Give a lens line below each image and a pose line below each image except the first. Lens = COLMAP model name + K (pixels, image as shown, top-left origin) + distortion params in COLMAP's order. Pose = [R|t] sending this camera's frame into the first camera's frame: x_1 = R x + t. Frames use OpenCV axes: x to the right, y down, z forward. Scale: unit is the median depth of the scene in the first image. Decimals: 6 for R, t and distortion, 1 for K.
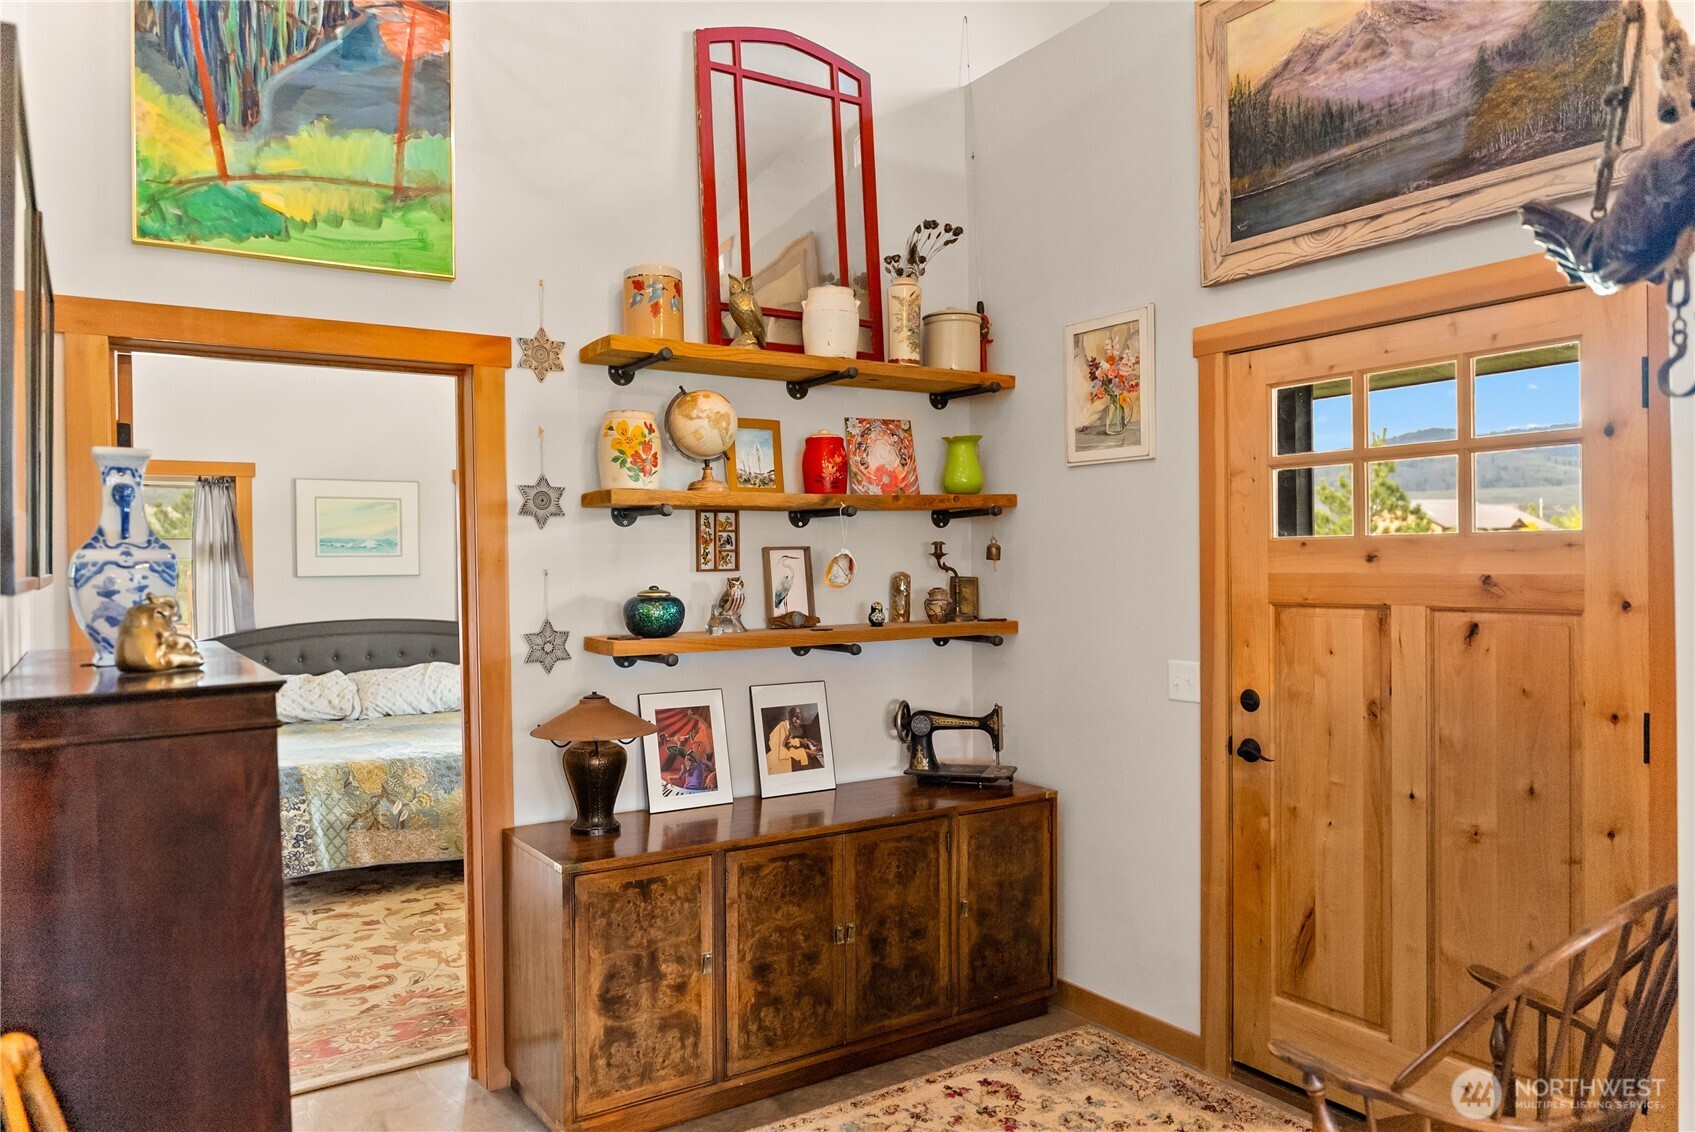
lens RADIAL K [[1151.1, 0, 845.3], [0, 1151.1, 574.5], [0, 0, 1]] dist [-0.011039, -0.007929]
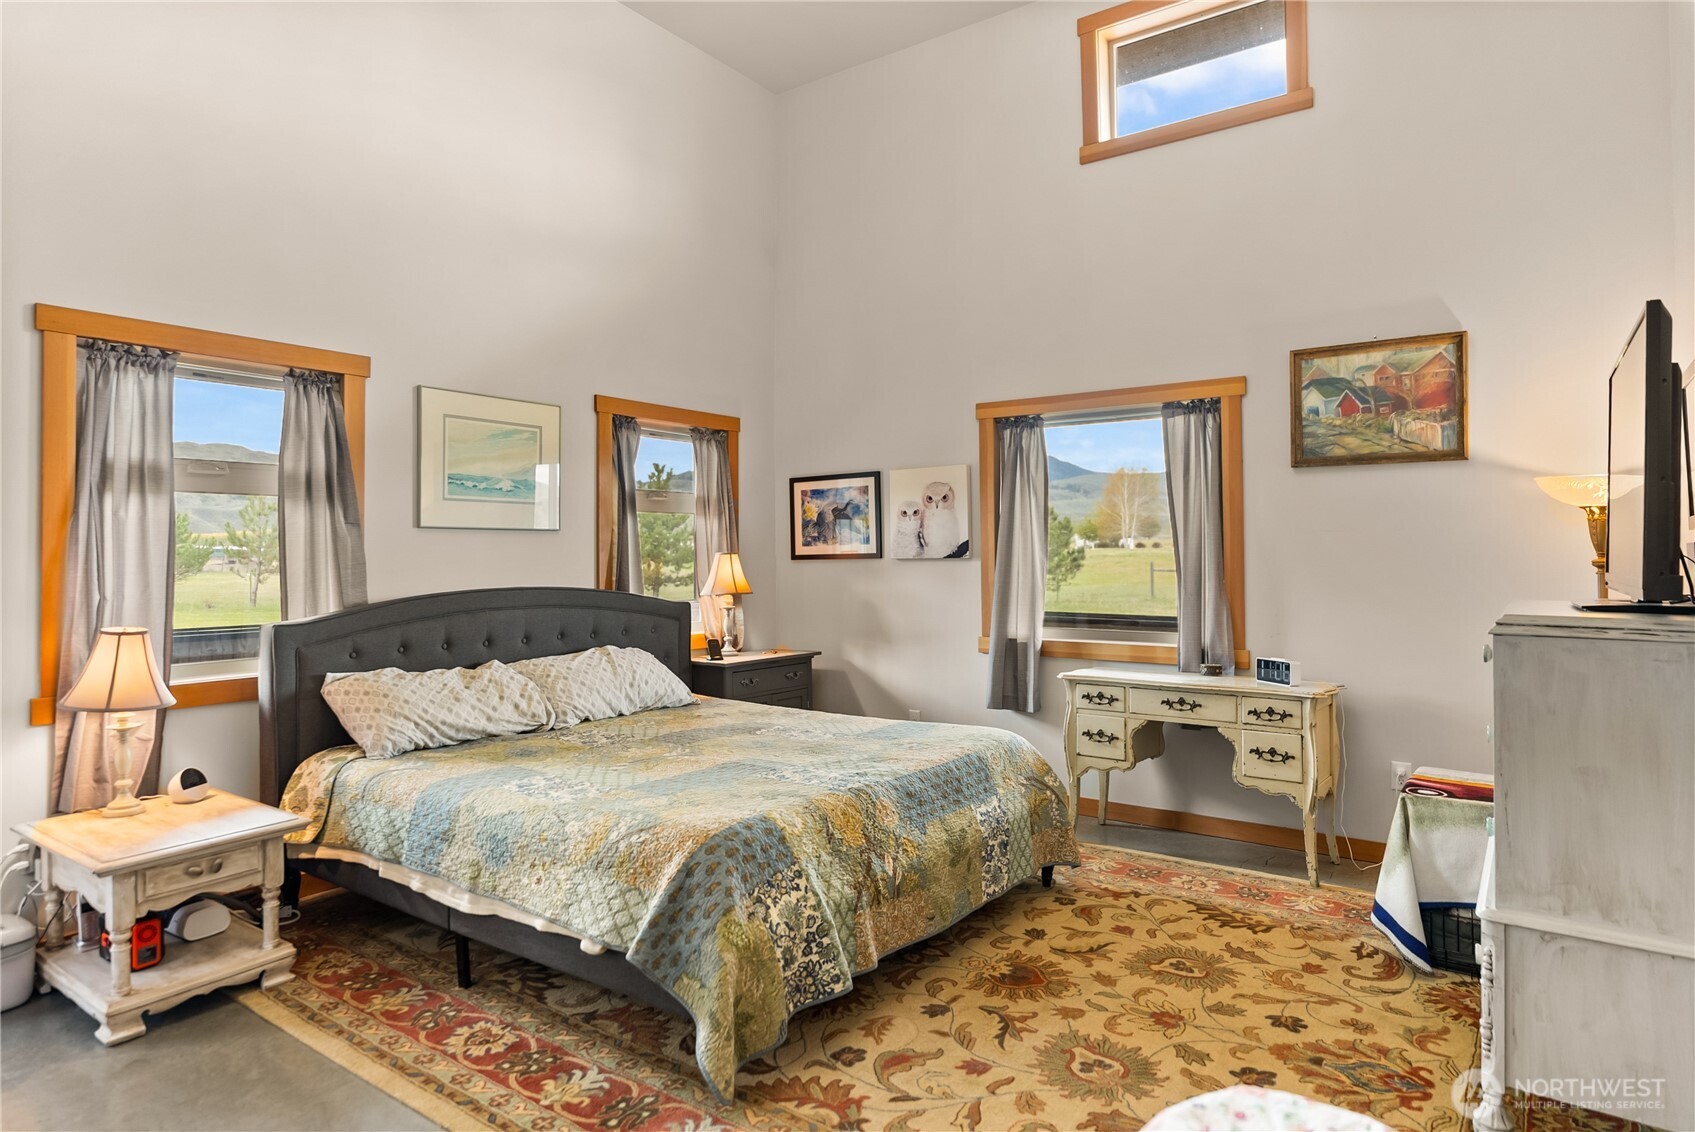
lens RADIAL K [[980.5, 0, 843.9], [0, 980.5, 535.9], [0, 0, 1]] dist [0.001864, 0.001466]
pose [[0.935009, 0.013496, 0.354368, -0.477282], [-0.002578, 0.999508, -0.031265, 0.026821], [-0.354615, 0.028319, 0.934583, 0.377690]]
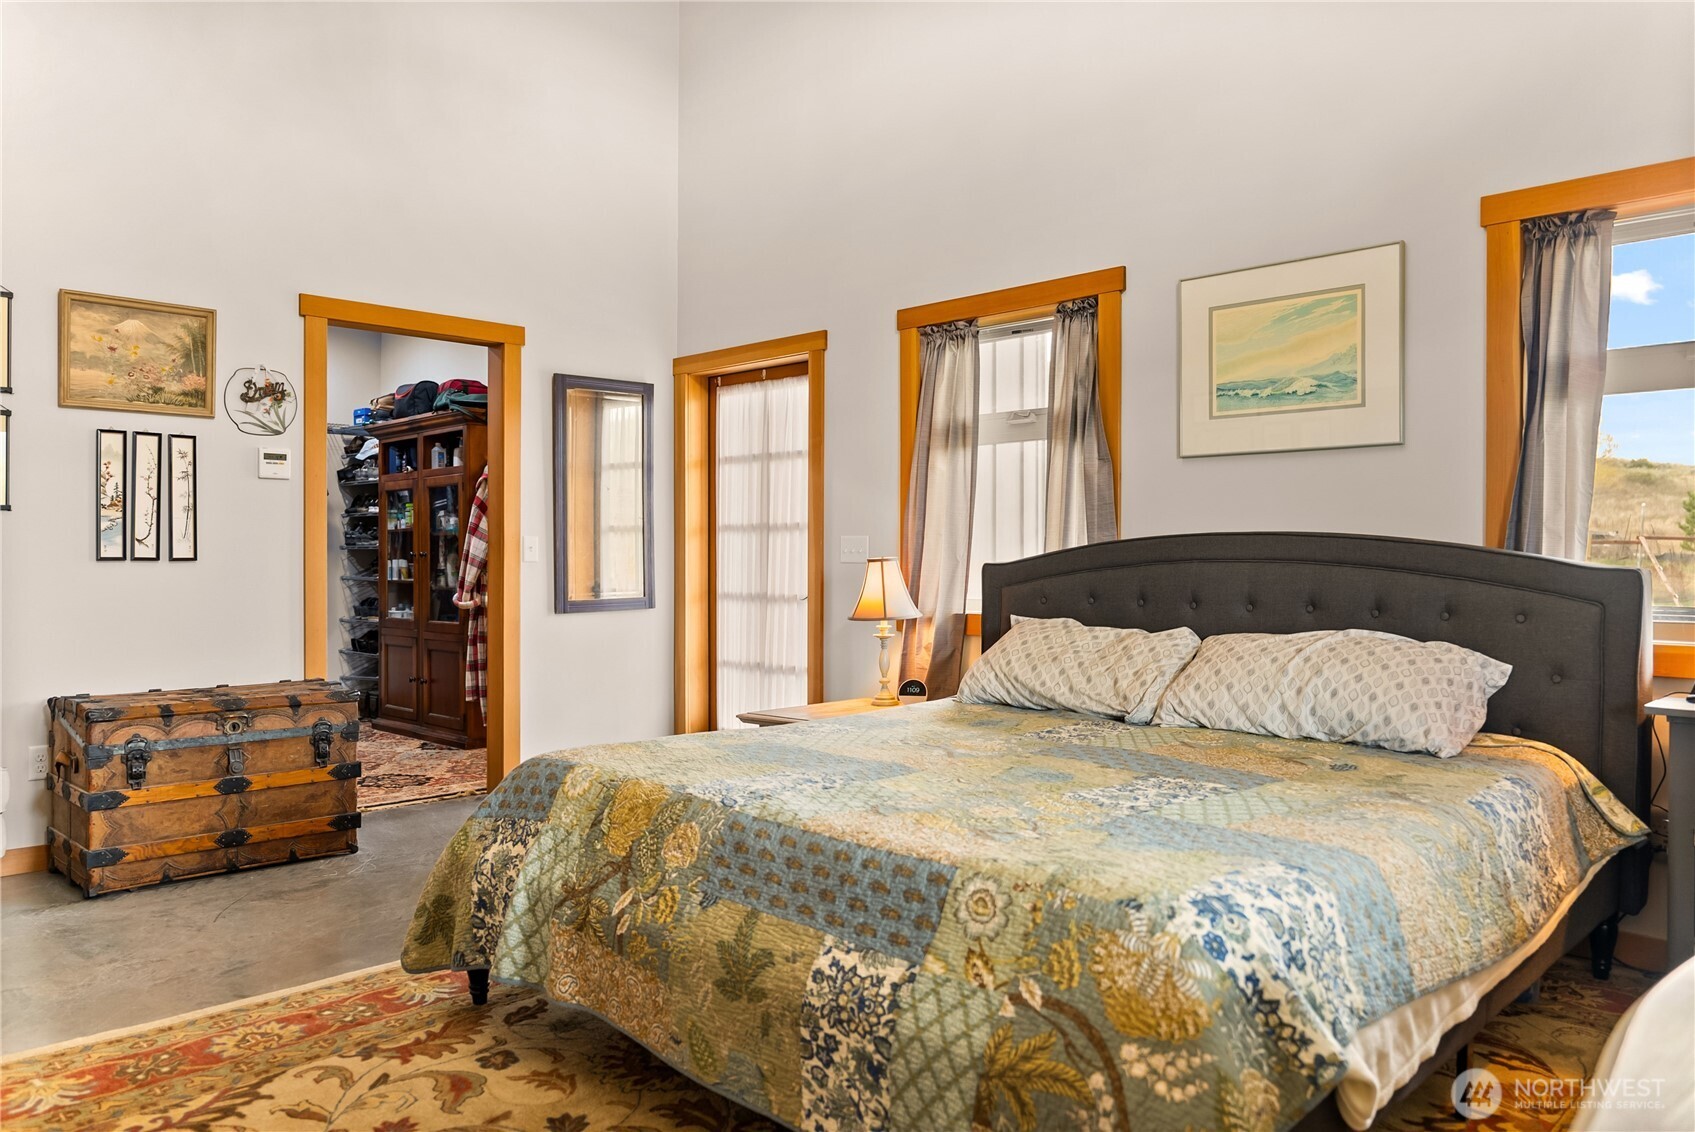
lens RADIAL K [[1179.9, 0, 849.8], [0, 1179.9, 570.9], [0, 0, 1]] dist [-0.009053, 0.001056]
pose [[0.212342, 0.025438, -0.976864, 0.053220], [-0.013891, 0.999639, 0.023012, 0.049629], [0.977097, 0.008683, 0.212619, 0.768469]]
